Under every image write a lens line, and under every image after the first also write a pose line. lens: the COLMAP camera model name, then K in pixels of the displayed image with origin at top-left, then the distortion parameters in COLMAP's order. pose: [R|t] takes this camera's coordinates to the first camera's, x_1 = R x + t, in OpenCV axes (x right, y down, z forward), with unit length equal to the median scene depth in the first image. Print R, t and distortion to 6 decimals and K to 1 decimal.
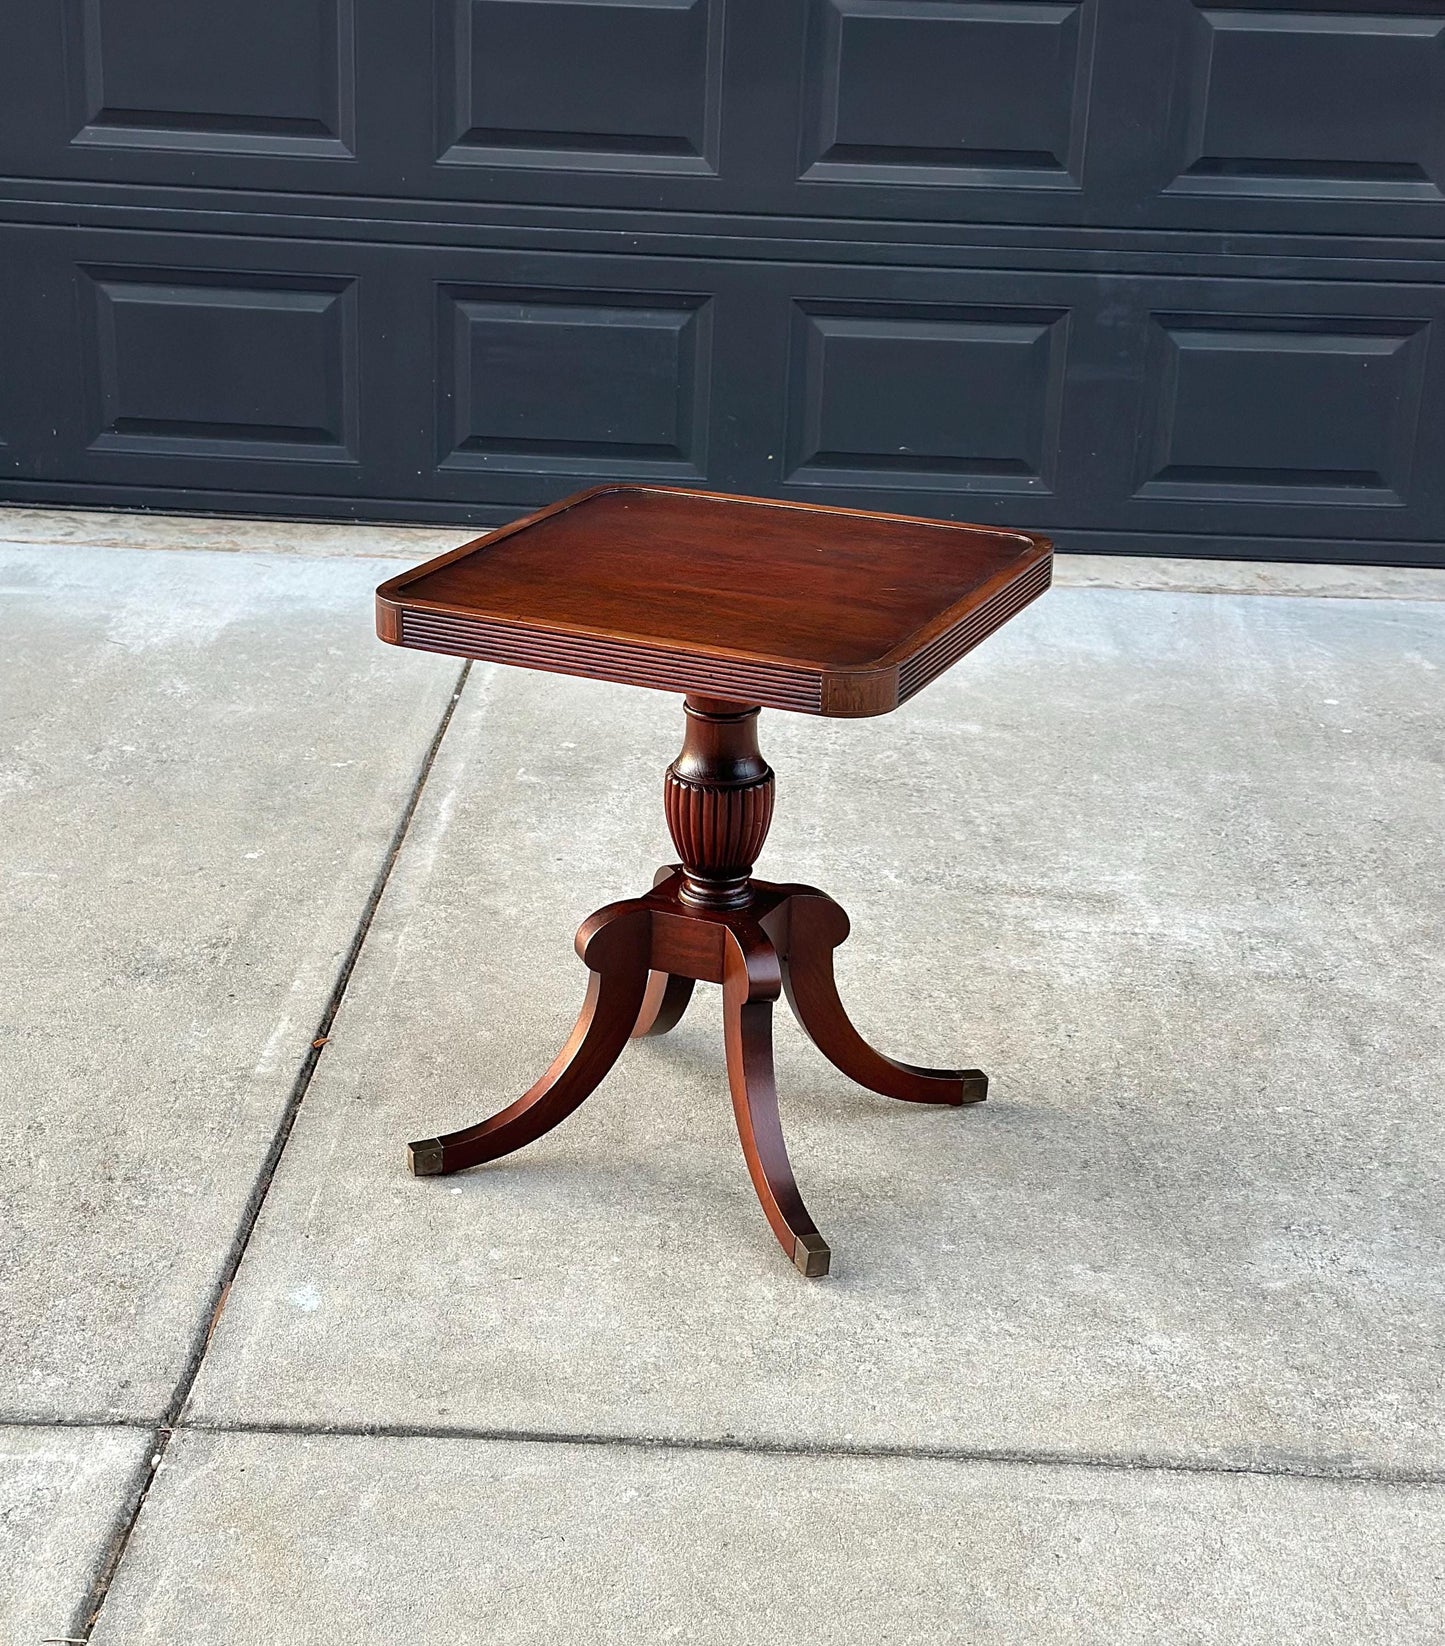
lens RADIAL K [[2735.1, 0, 713.2], [0, 2735.1, 894.4], [0, 0, 1]] dist [0.152628, 0.000000]
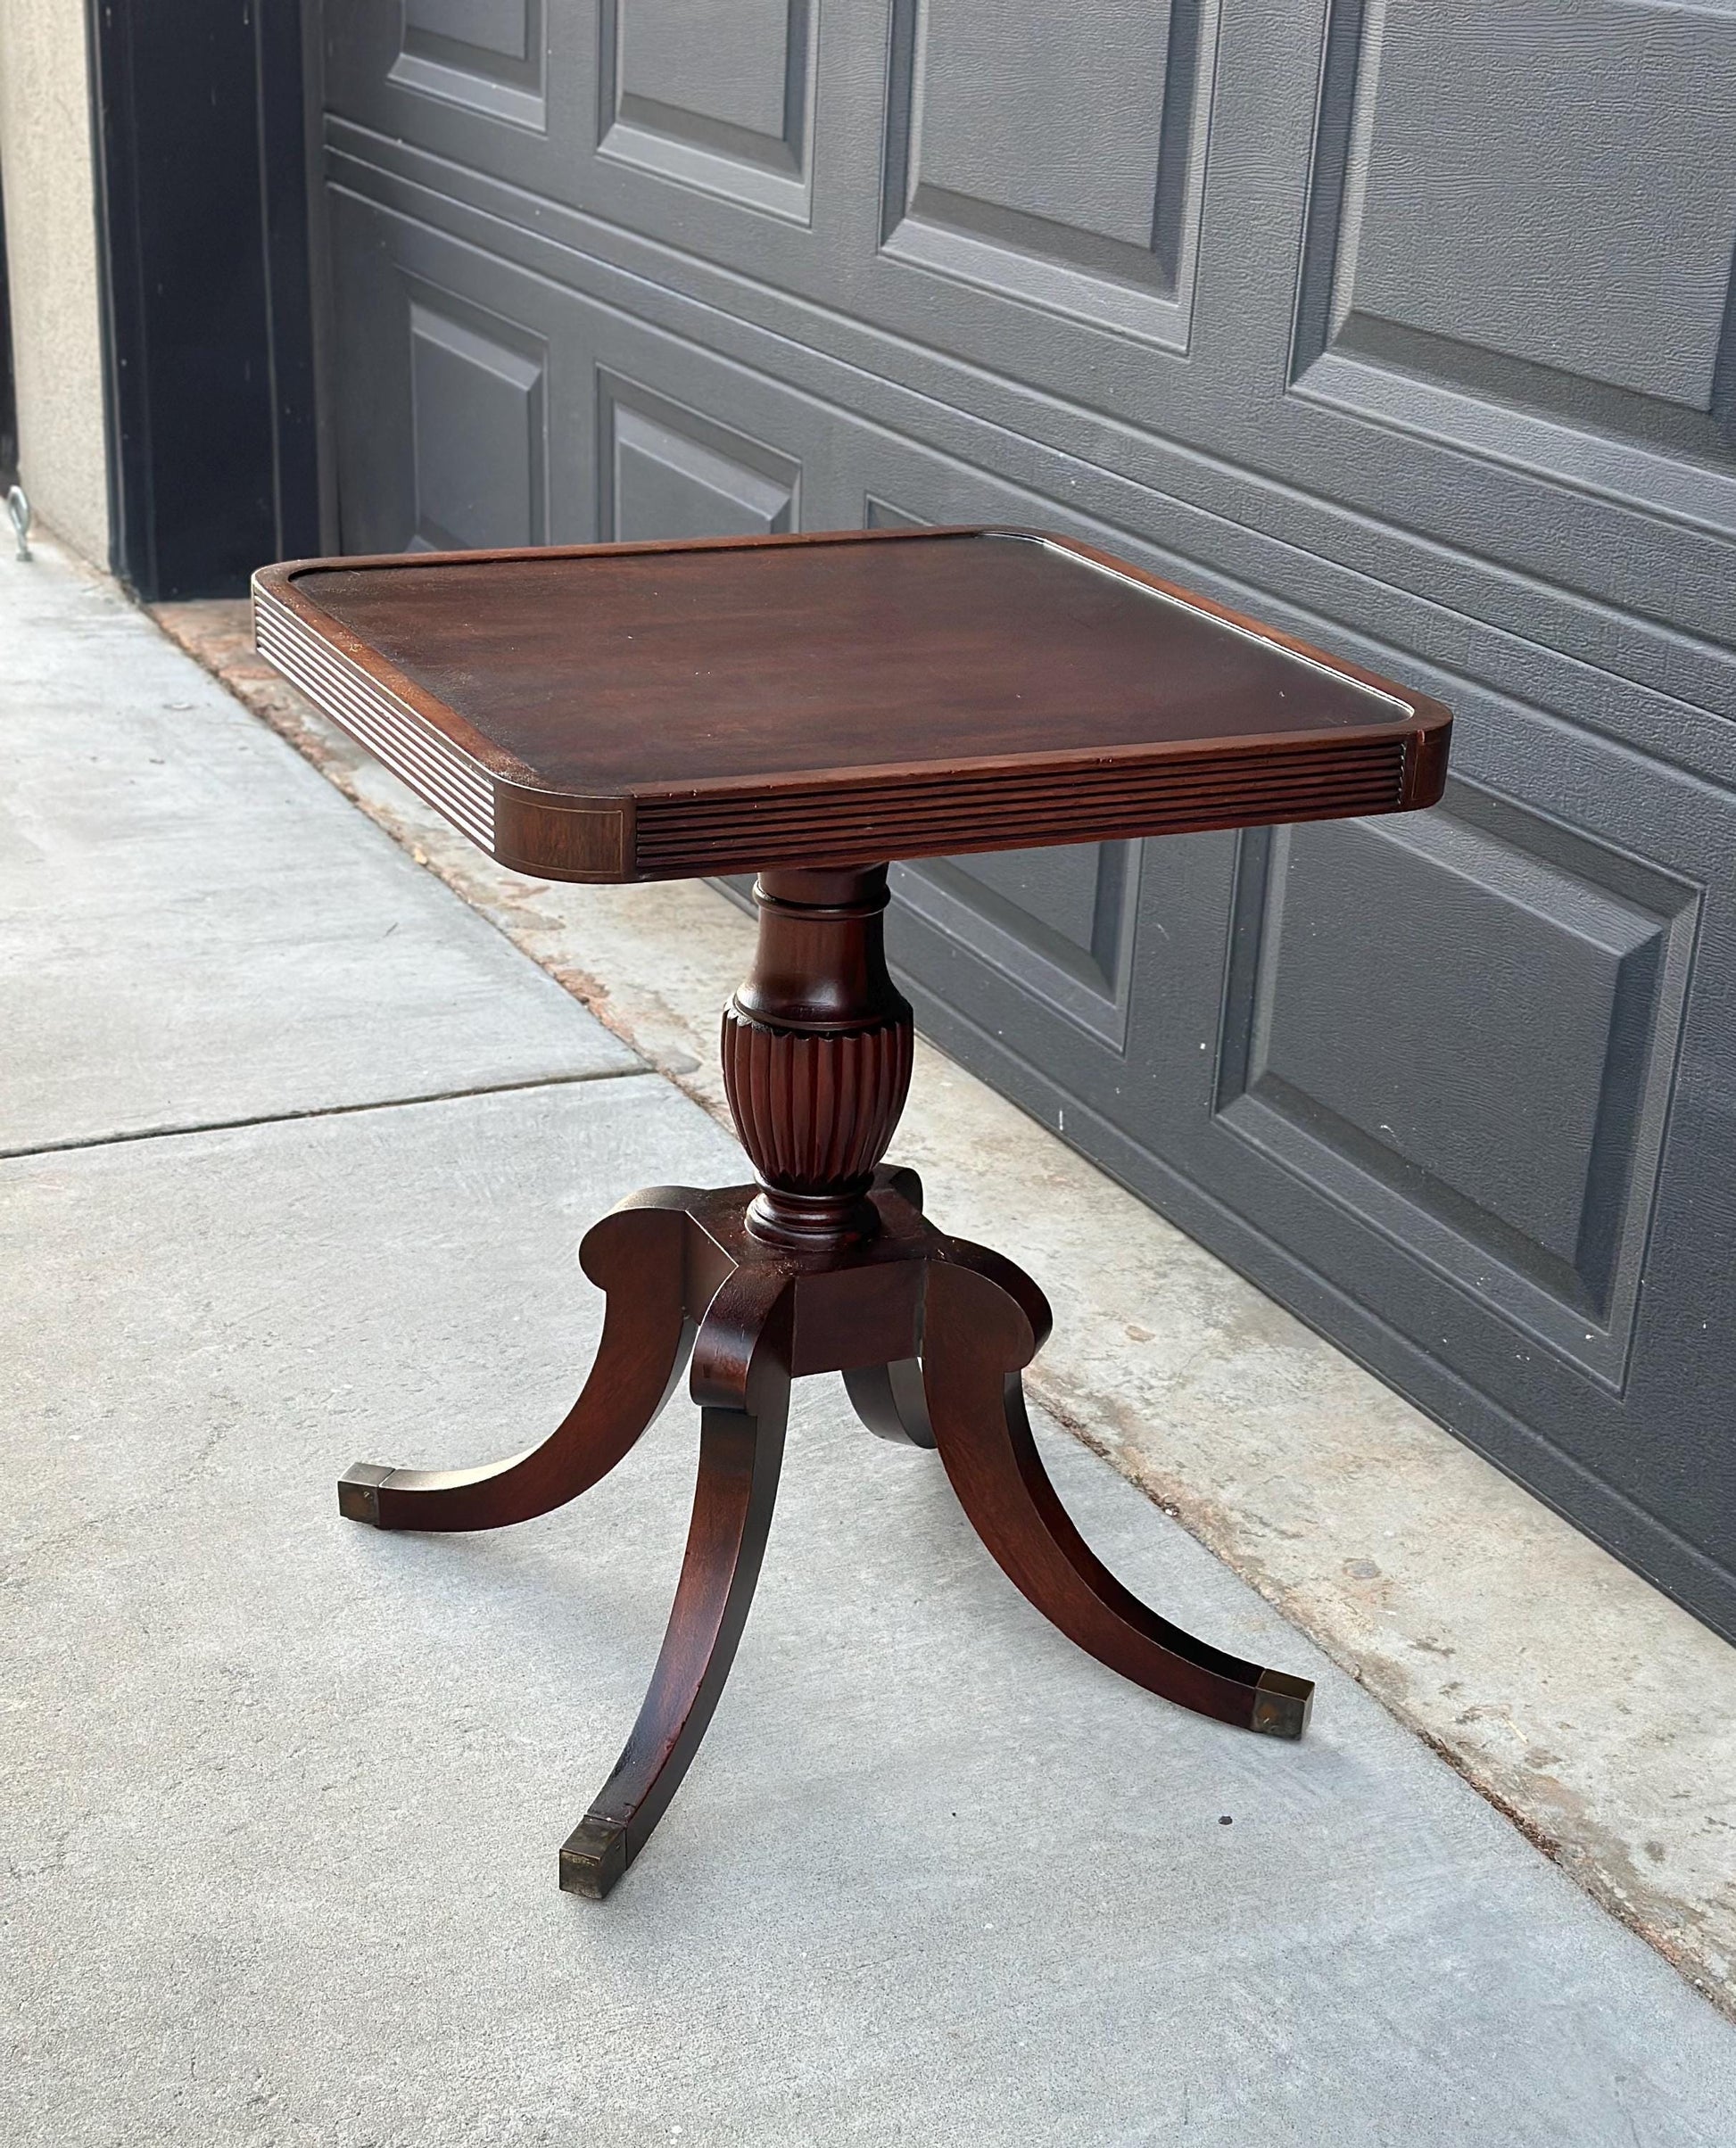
lens RADIAL K [[3360.8, 0, 911.1], [0, 3360.8, 1233.1], [0, 0, 1]] dist [0.153339, 0.000000]
pose [[0.460526, 0.343353, -0.818550, 0.439483], [-0.347794, 0.918223, 0.189489, -0.221709], [0.816673, 0.197422, 0.542282, 0.720343]]
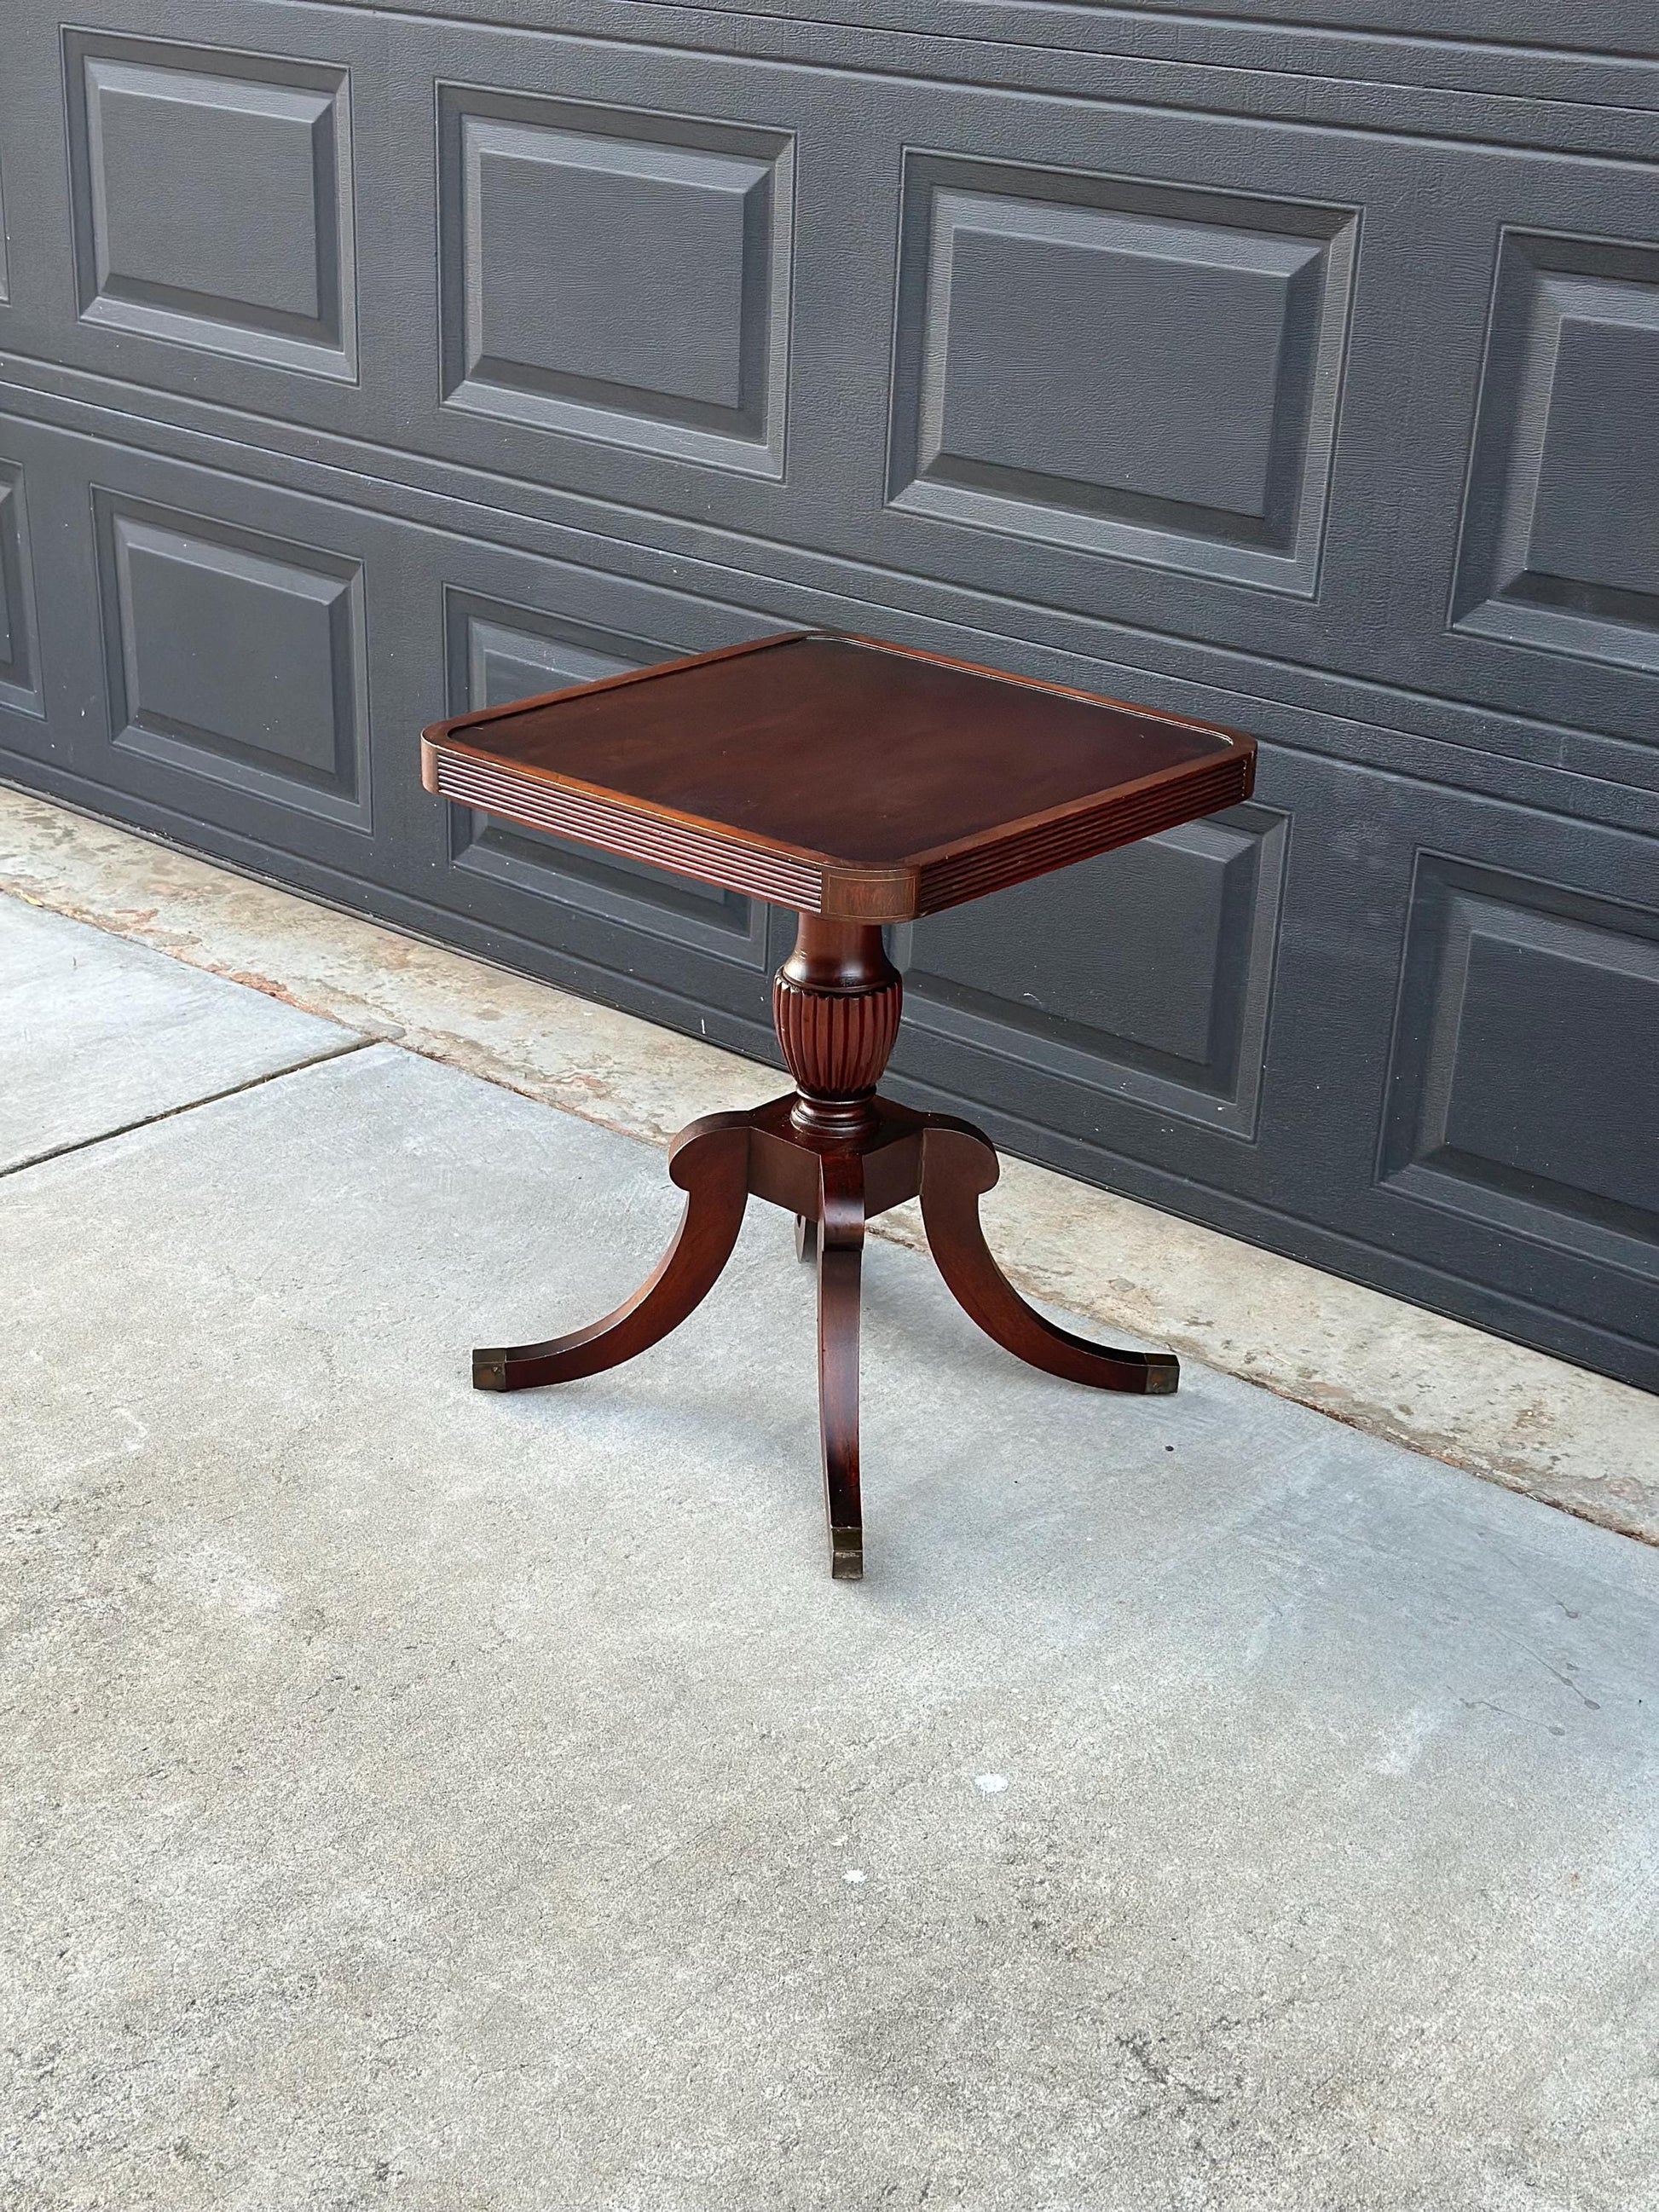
lens RADIAL K [[3050.9, 0, 842.2], [0, 3050.9, 1128.3], [0, 0, 1]] dist [0.154790, 0.000000]
pose [[0.777241, 0.247698, -0.578396, 0.419793], [-0.233848, 0.967124, 0.099929, -0.195804], [0.584133, 0.057588, 0.809613, 0.492058]]
